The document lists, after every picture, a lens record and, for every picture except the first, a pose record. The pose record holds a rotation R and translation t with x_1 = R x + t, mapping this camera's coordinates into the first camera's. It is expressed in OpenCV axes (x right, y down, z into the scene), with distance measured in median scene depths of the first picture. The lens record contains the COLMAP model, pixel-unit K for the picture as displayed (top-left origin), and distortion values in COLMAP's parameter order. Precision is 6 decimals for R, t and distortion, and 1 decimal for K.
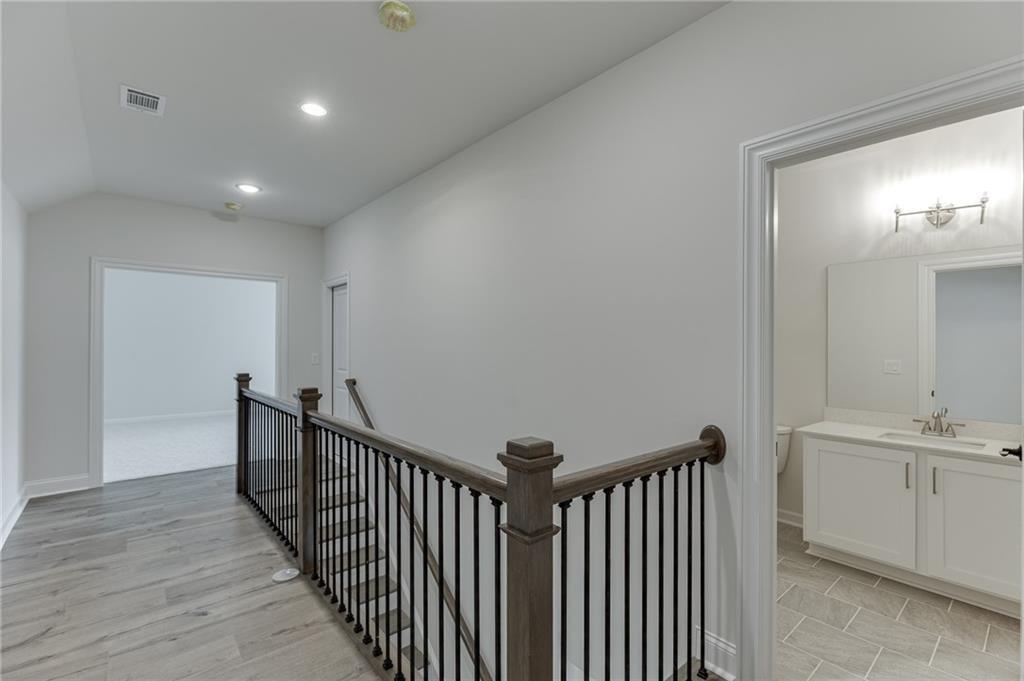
lens RADIAL K [[466.4, 0, 512.4], [0, 466.4, 341.8], [0, 0, 1]] dist [0.001129, 0.000082]
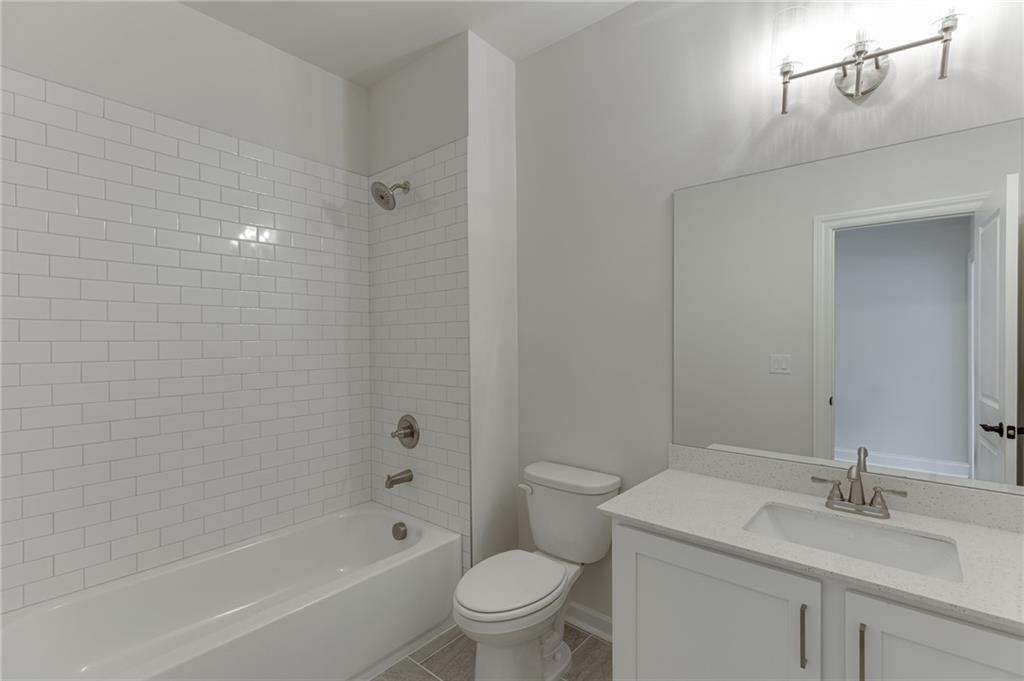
lens RADIAL K [[466.4, 0, 512.8], [0, 466.4, 339.6], [0, 0, 1]] dist [0.001129, 0.000082]
pose [[0.987817, -0.007744, 0.155424, 0.460802], [0.005689, 0.999890, 0.013661, 0.006103], [-0.155513, -0.012610, 0.987753, 0.553364]]
